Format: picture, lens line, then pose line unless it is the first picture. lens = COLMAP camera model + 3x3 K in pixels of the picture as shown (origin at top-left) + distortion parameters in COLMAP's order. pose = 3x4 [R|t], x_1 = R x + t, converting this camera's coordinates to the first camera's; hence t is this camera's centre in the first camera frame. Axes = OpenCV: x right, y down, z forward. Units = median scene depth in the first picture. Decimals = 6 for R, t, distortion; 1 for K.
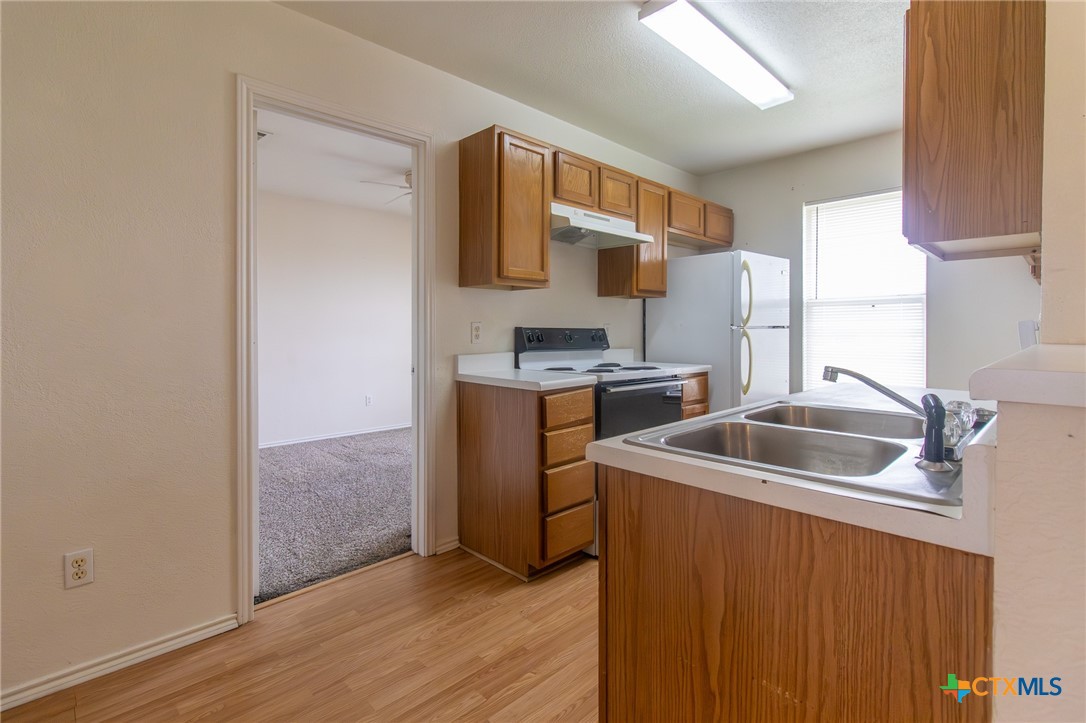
lens RADIAL K [[504.0, 0, 537.2], [0, 504.0, 332.2], [0, 0, 1]] dist [0.000176, 0.000088]
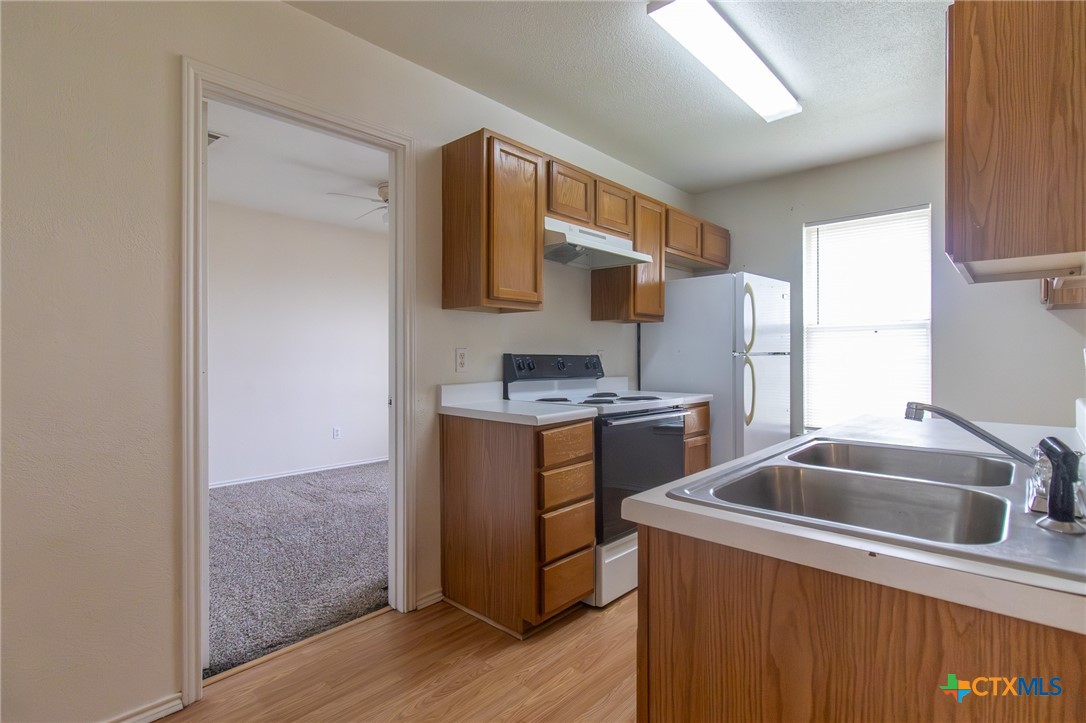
lens RADIAL K [[520.8, 0, 546.4], [0, 520.8, 356.8], [0, 0, 1]] dist [-0.000318, -0.000028]
pose [[0.997968, -0.000196, 0.063713, -0.029784], [0.000386, 0.999995, -0.002978, -0.002133], [-0.063712, 0.002997, 0.997964, 0.064885]]
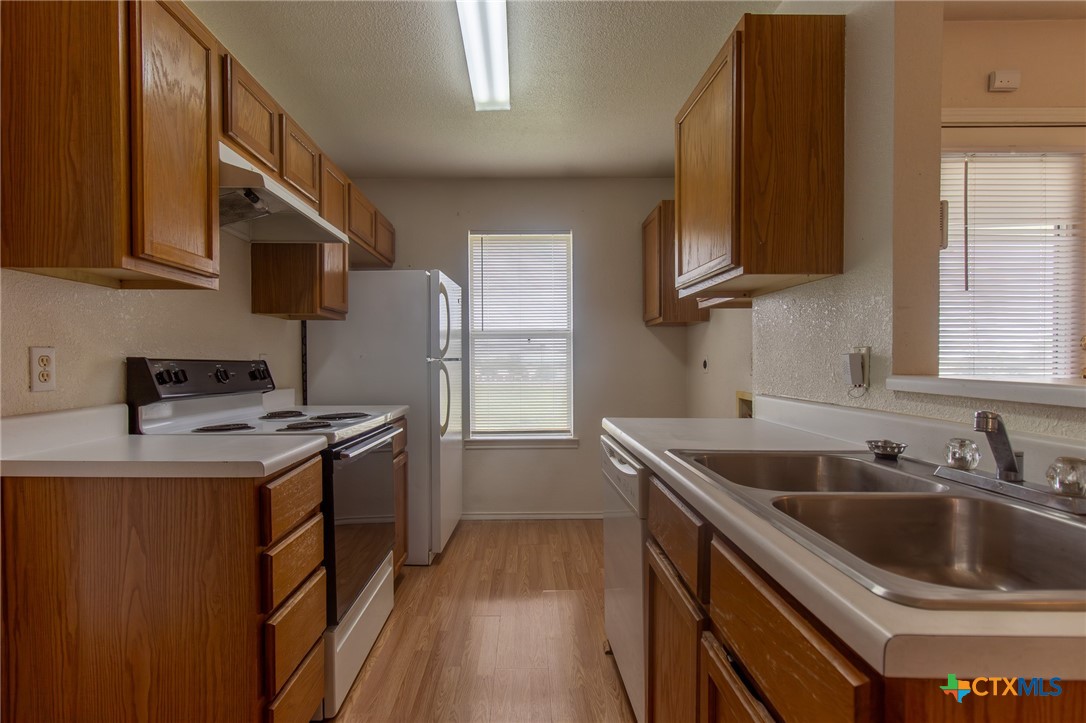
lens RADIAL K [[510.6, 0, 511.2], [0, 510.6, 369.5], [0, 0, 1]] dist [0.001435, 0.000647]
pose [[0.702010, -0.011490, 0.712075, -0.159802], [0.004983, 0.999925, 0.011222, -0.001639], [-0.712150, -0.004330, 0.702014, 0.355947]]
